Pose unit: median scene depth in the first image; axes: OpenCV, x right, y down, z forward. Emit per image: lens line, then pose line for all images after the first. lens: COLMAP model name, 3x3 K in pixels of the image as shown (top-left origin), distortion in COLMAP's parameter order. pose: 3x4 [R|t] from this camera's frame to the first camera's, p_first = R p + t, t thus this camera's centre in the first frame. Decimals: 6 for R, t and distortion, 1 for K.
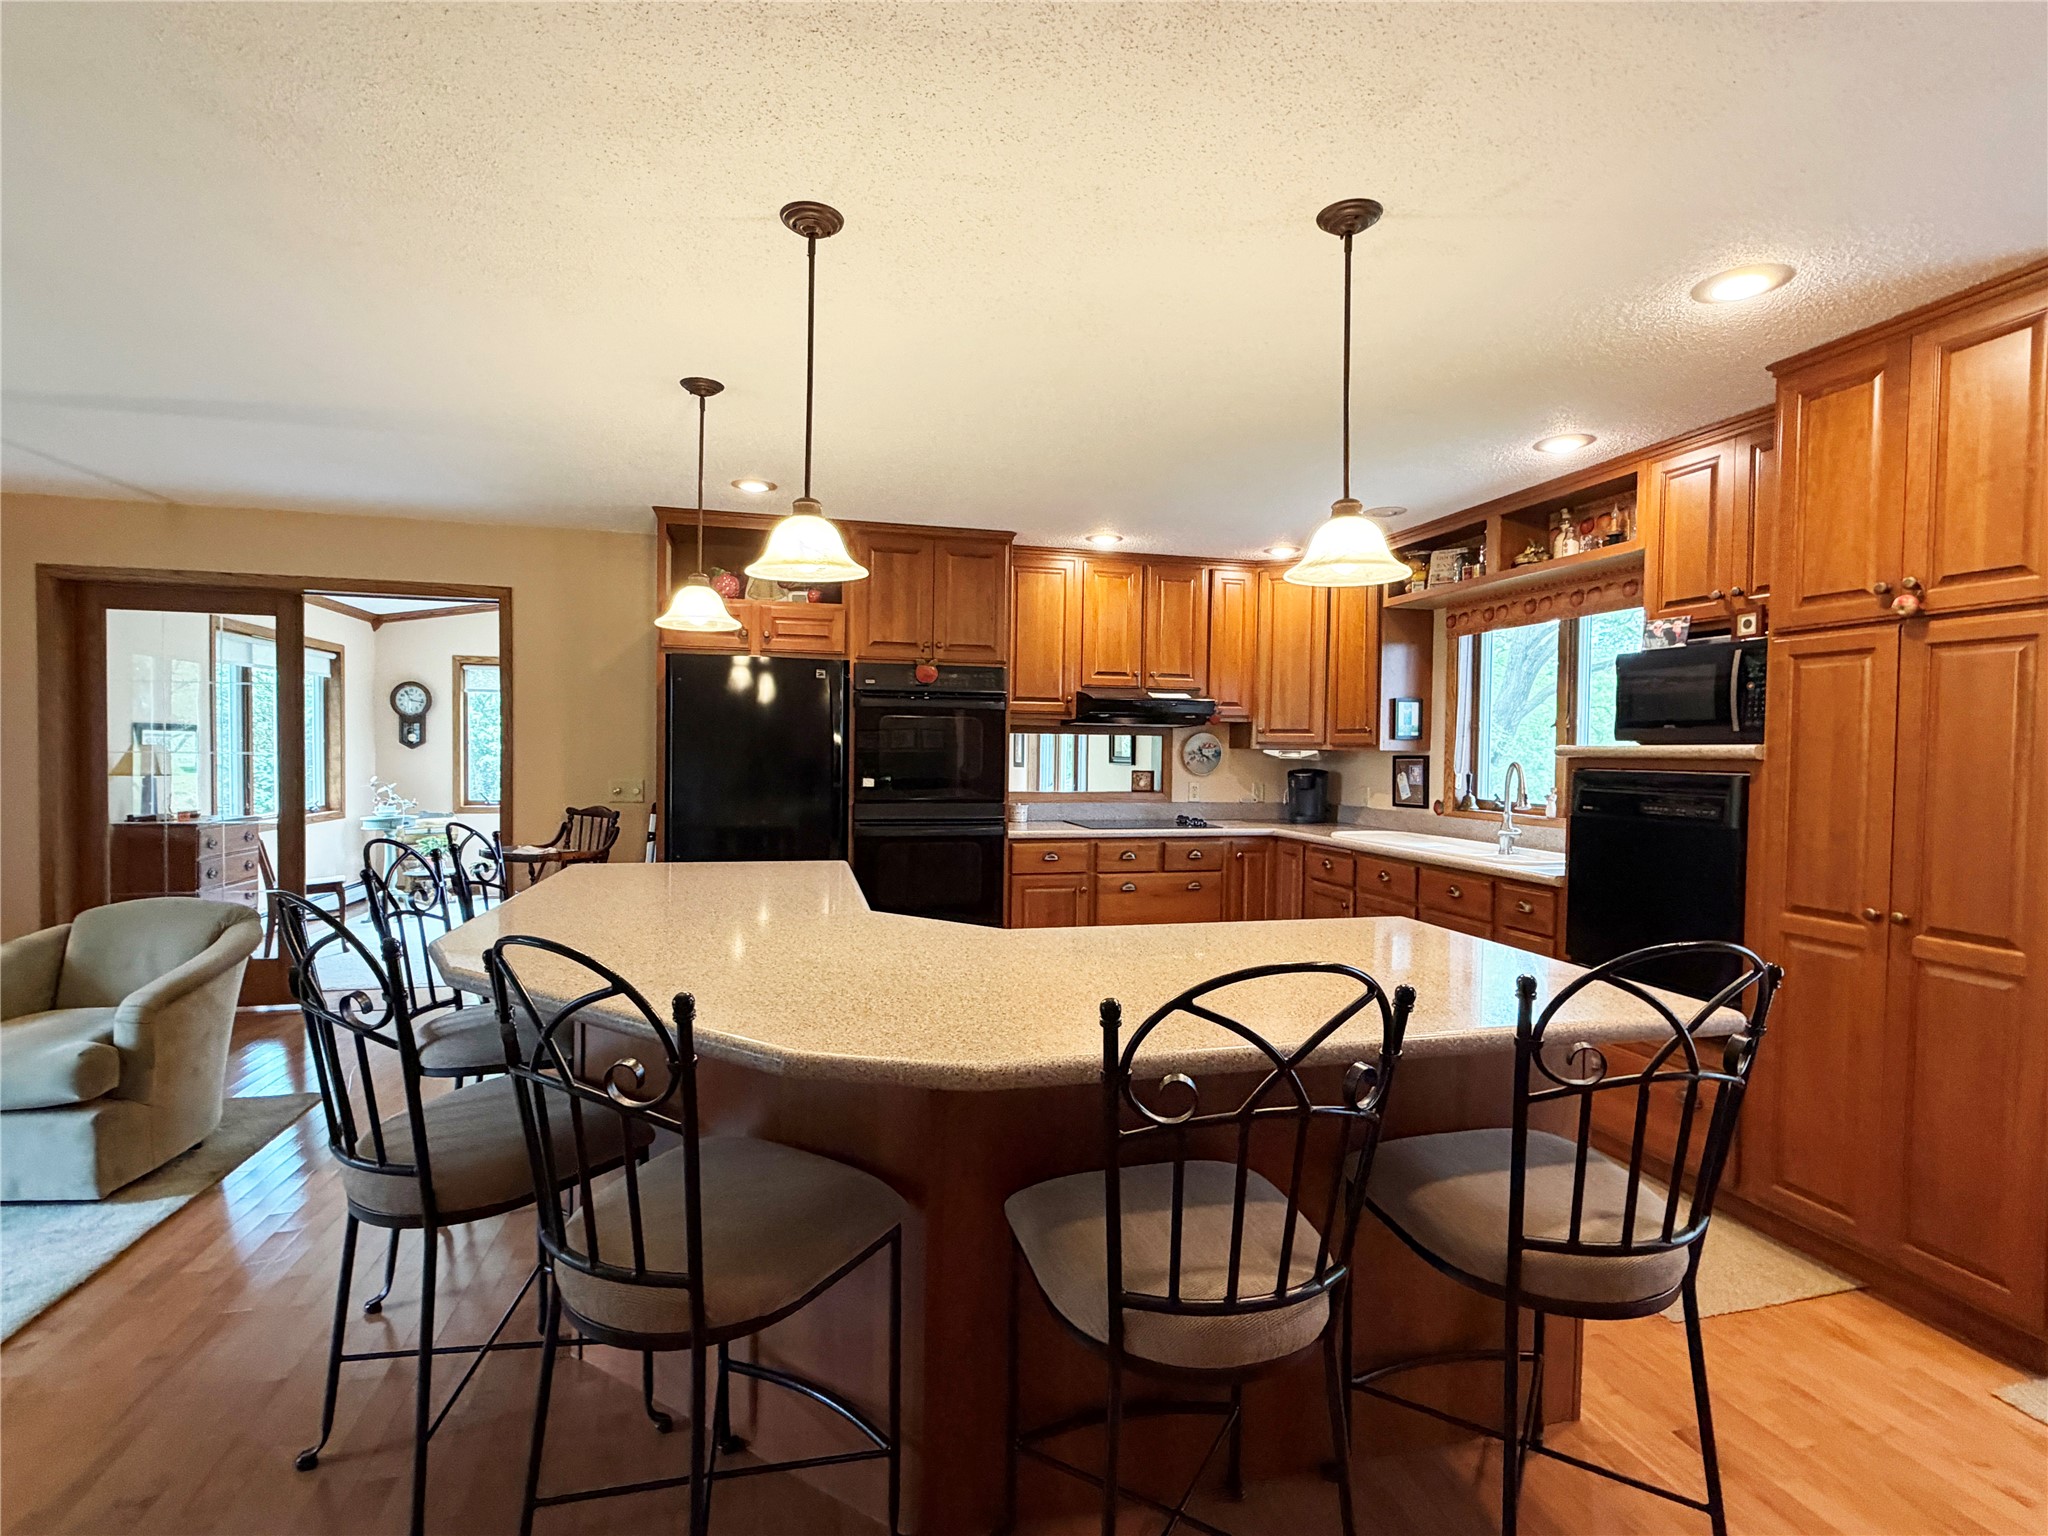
lens RADIAL K [[963.7, 0, 1022.9], [0, 963.7, 774.3], [0, 0, 1]] dist [0.001464, -0.000998]
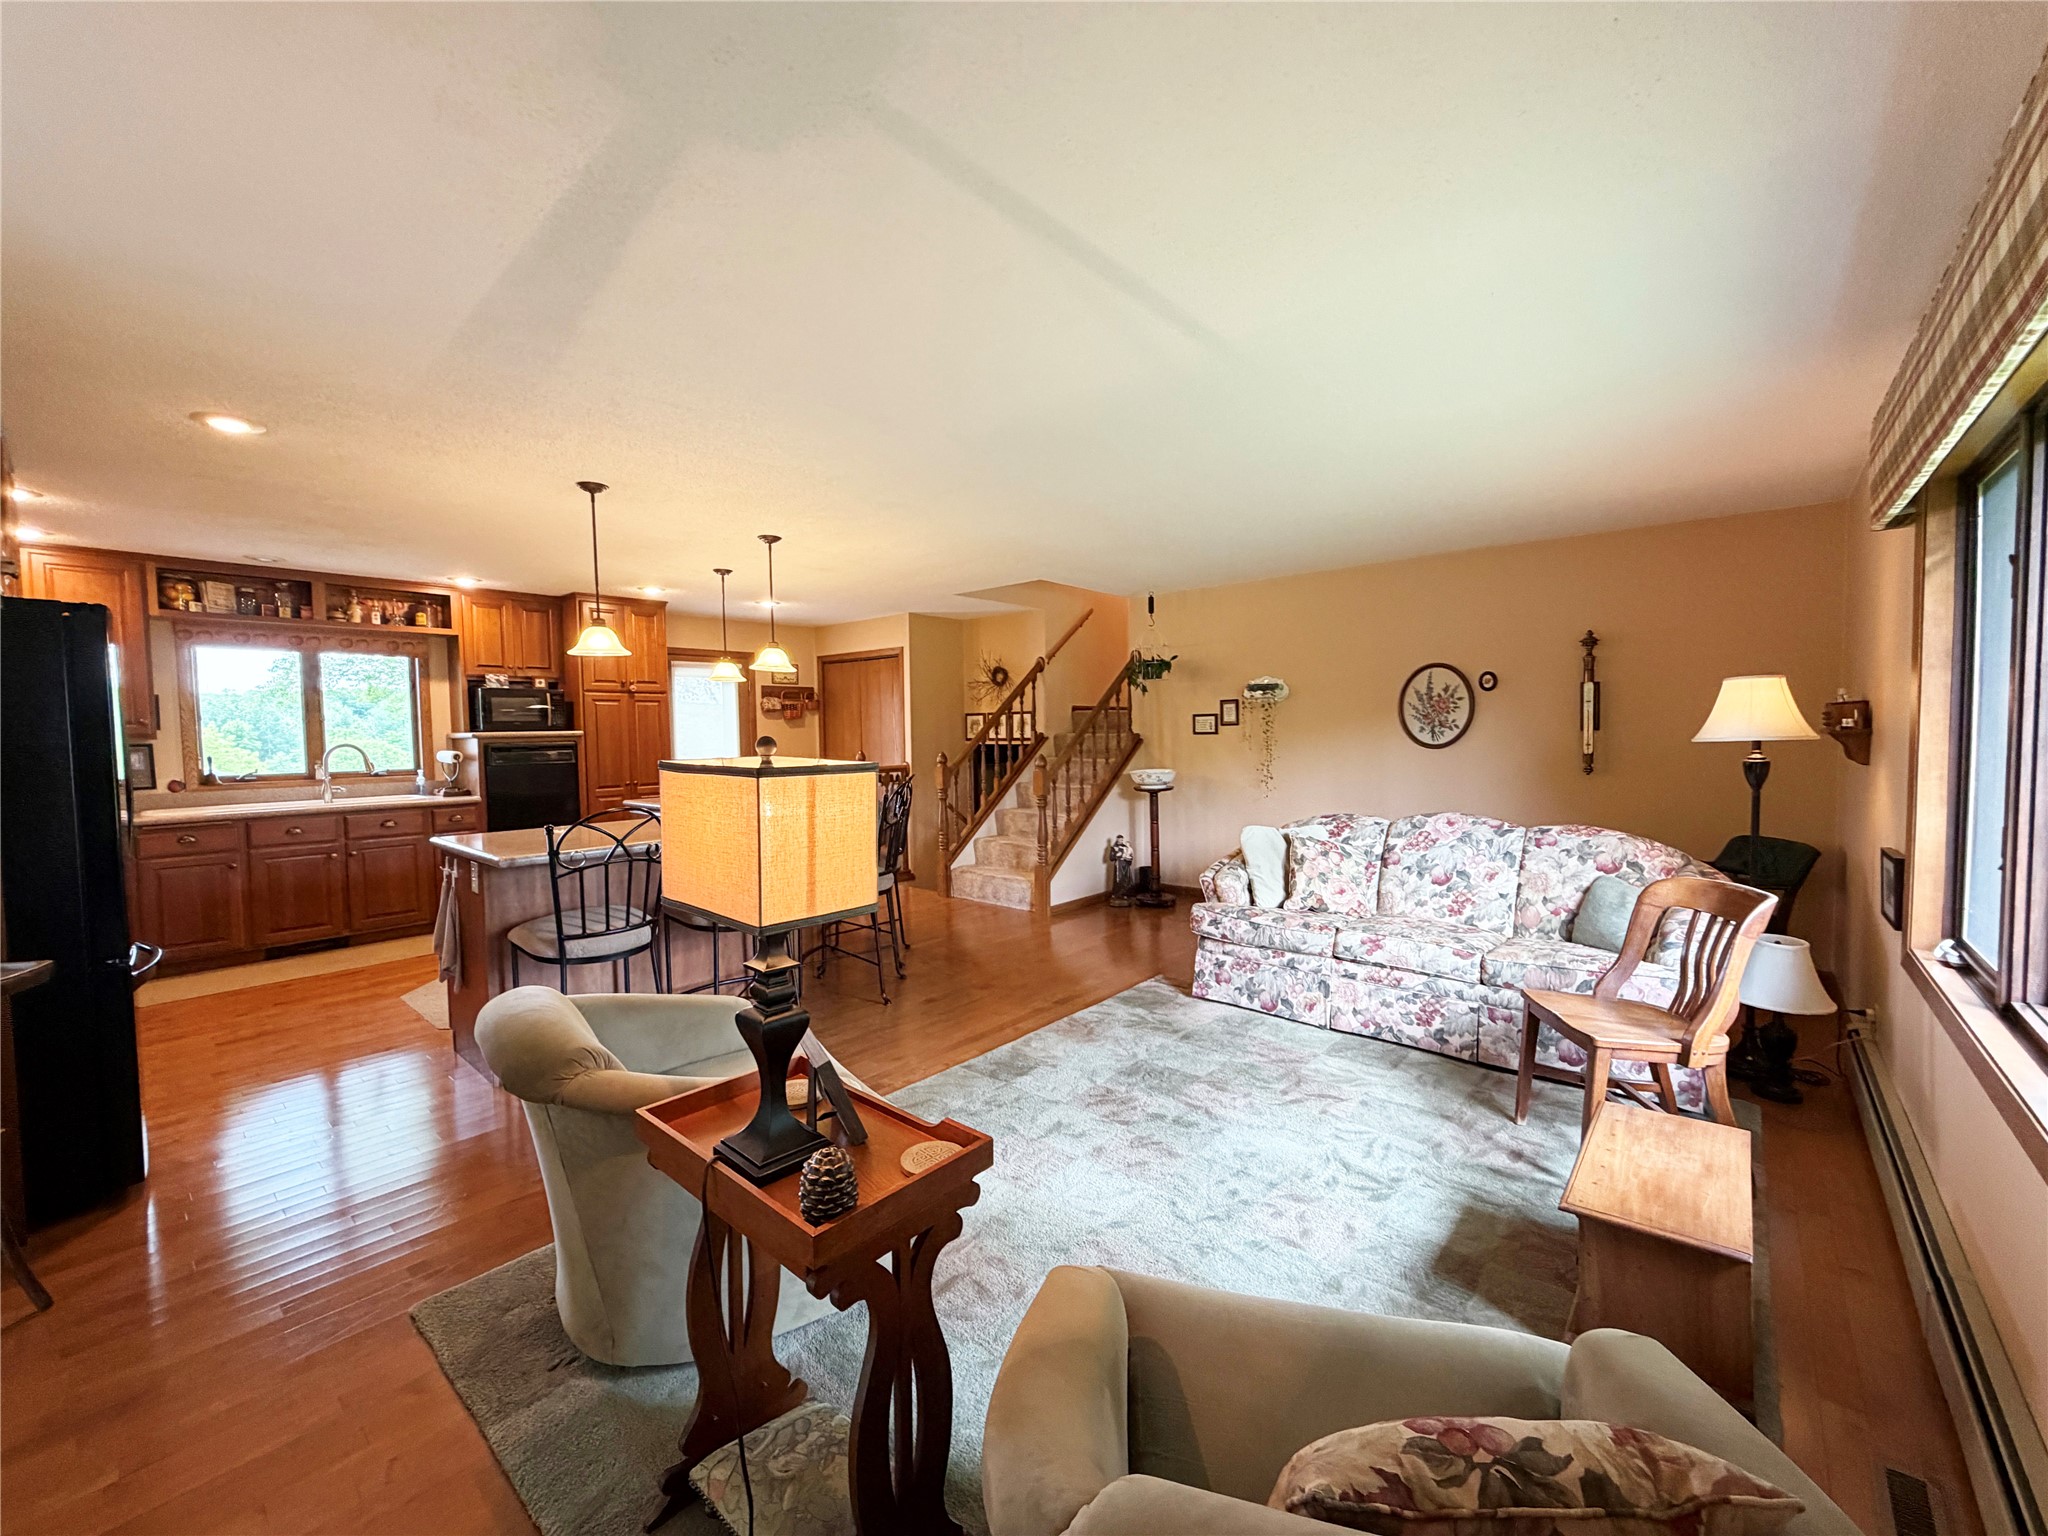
lens RADIAL K [[816.9, 0, 1019.4], [0, 816.9, 771.3], [0, 0, 1]] dist [0.000960, -0.000663]
pose [[-0.564424, -0.047887, 0.824095, -1.050634], [0.029443, 0.996513, 0.078072, -0.034635], [-0.824960, 0.068330, -0.561046, 0.729041]]
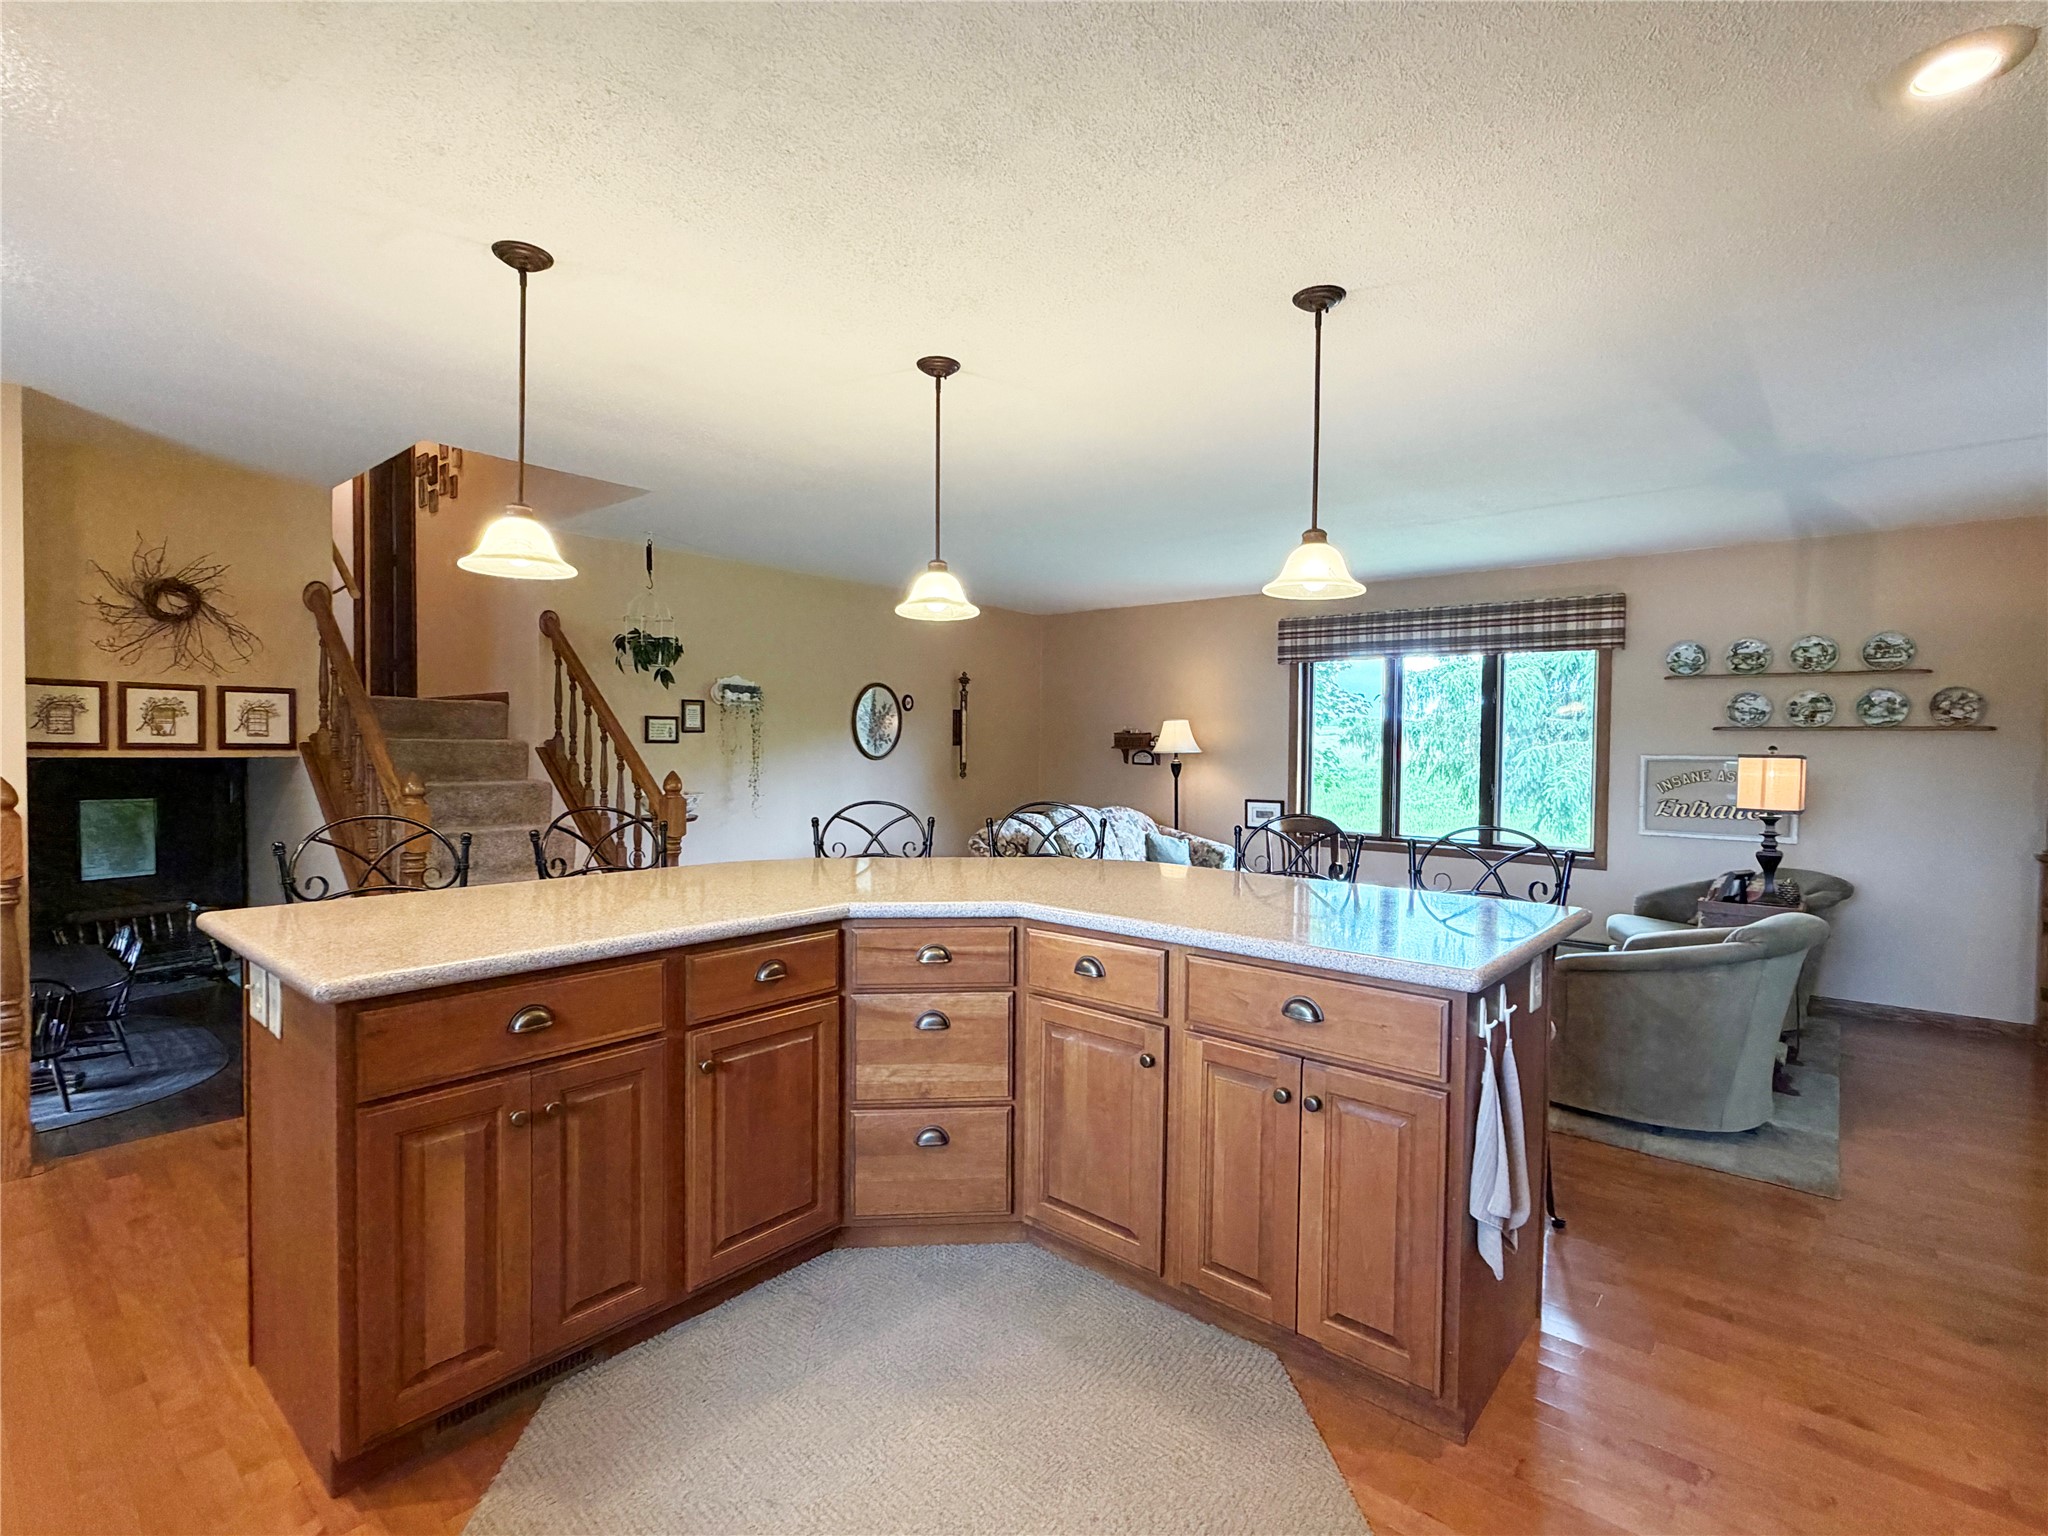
lens RADIAL K [[963.7, 0, 1026.5], [0, 963.7, 770.4], [0, 0, 1]] dist [0.001464, -0.000998]
pose [[-0.815407, -0.008692, -0.578822, 0.209963], [-0.041050, 0.998238, 0.042839, -0.017089], [0.577430, 0.058692, -0.814328, 0.951608]]
